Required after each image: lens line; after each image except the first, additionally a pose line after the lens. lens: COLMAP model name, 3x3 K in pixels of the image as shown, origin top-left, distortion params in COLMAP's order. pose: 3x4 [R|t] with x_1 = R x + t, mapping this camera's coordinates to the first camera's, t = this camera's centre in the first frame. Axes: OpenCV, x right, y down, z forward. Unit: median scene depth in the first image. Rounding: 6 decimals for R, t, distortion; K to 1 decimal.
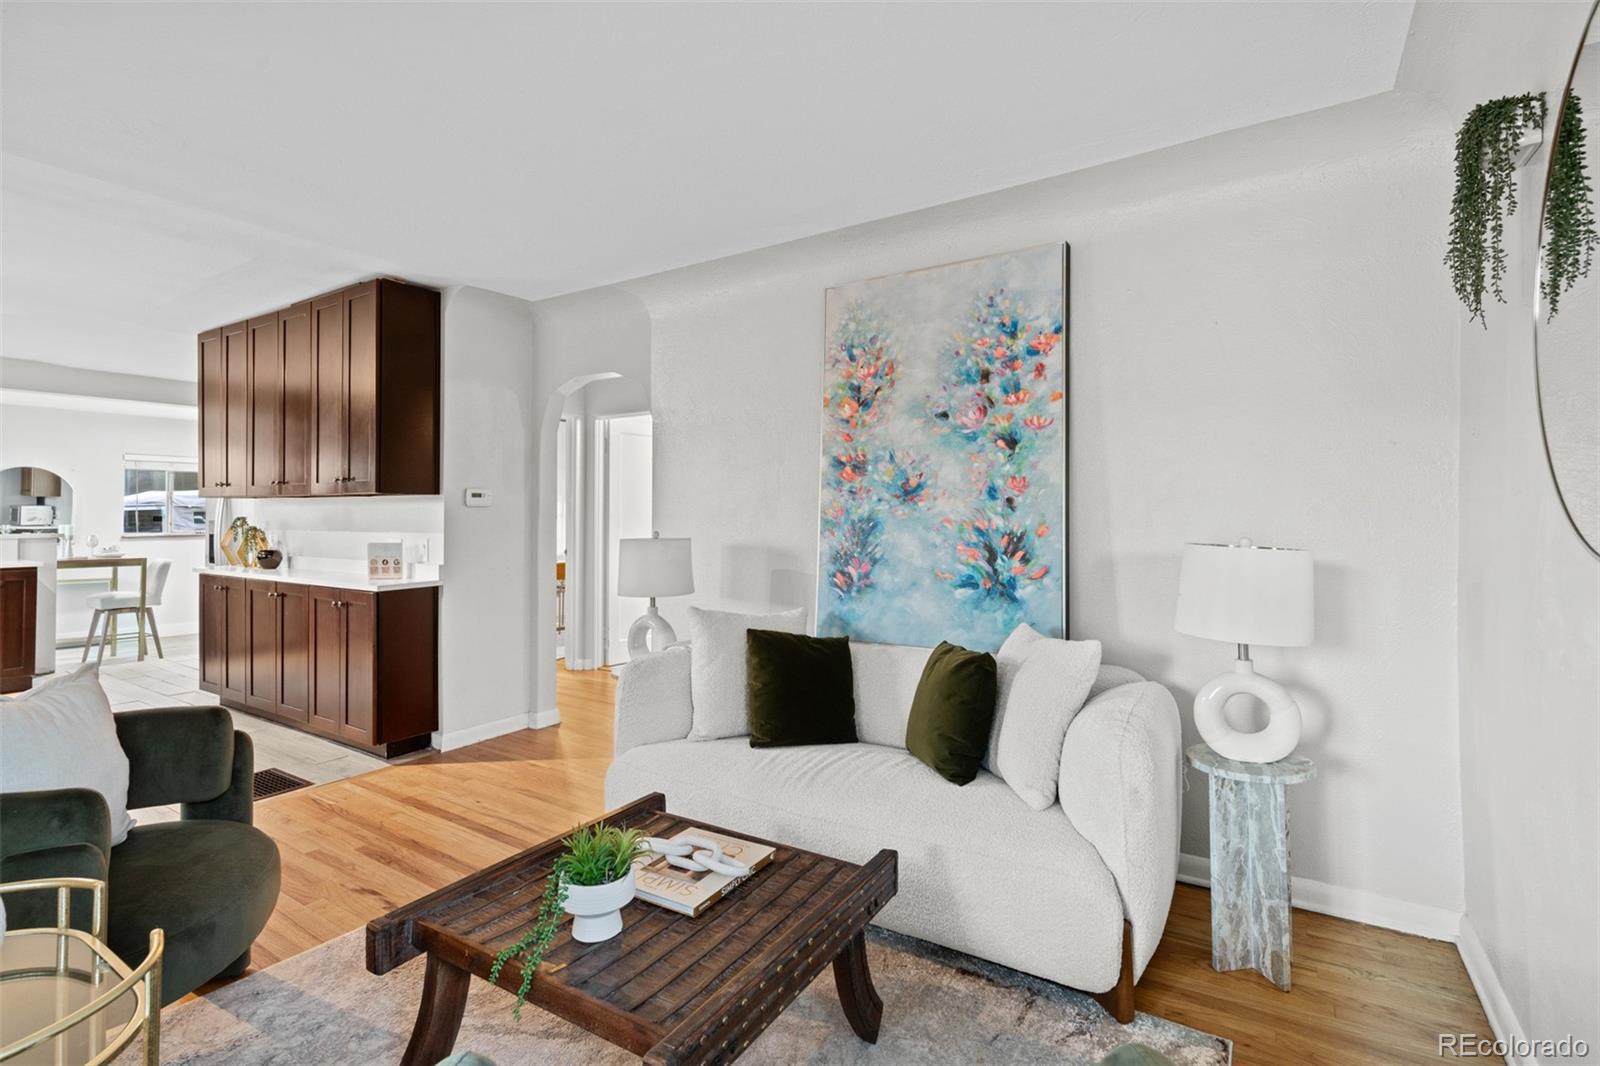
lens RADIAL K [[734.0, 0, 805.8], [0, 734.0, 508.9], [0, 0, 1]] dist [-0.013682, 0.000881]
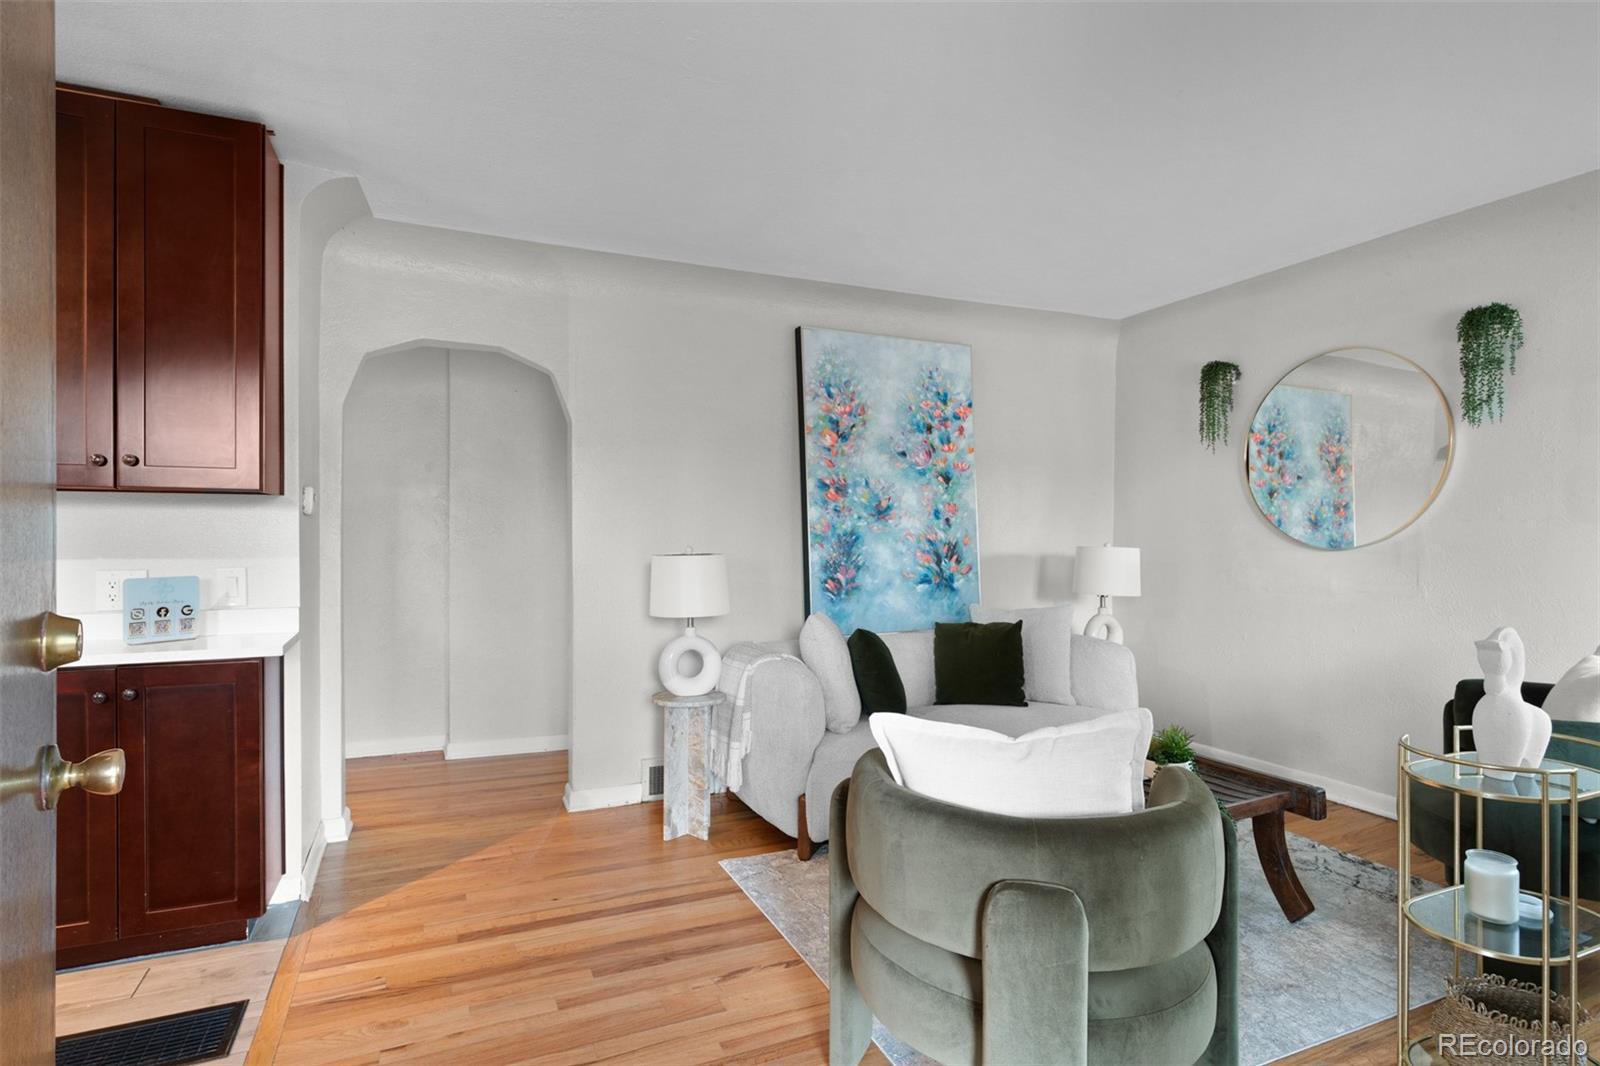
lens RADIAL K [[808.7, 0, 782.4], [0, 808.7, 533.4], [0, 0, 1]] dist [-0.011333, -0.000562]
pose [[0.563693, -0.003365, 0.825977, -1.106718], [-0.012326, 0.999846, 0.012484, -0.000974], [-0.825892, -0.017218, 0.563565, 0.354329]]
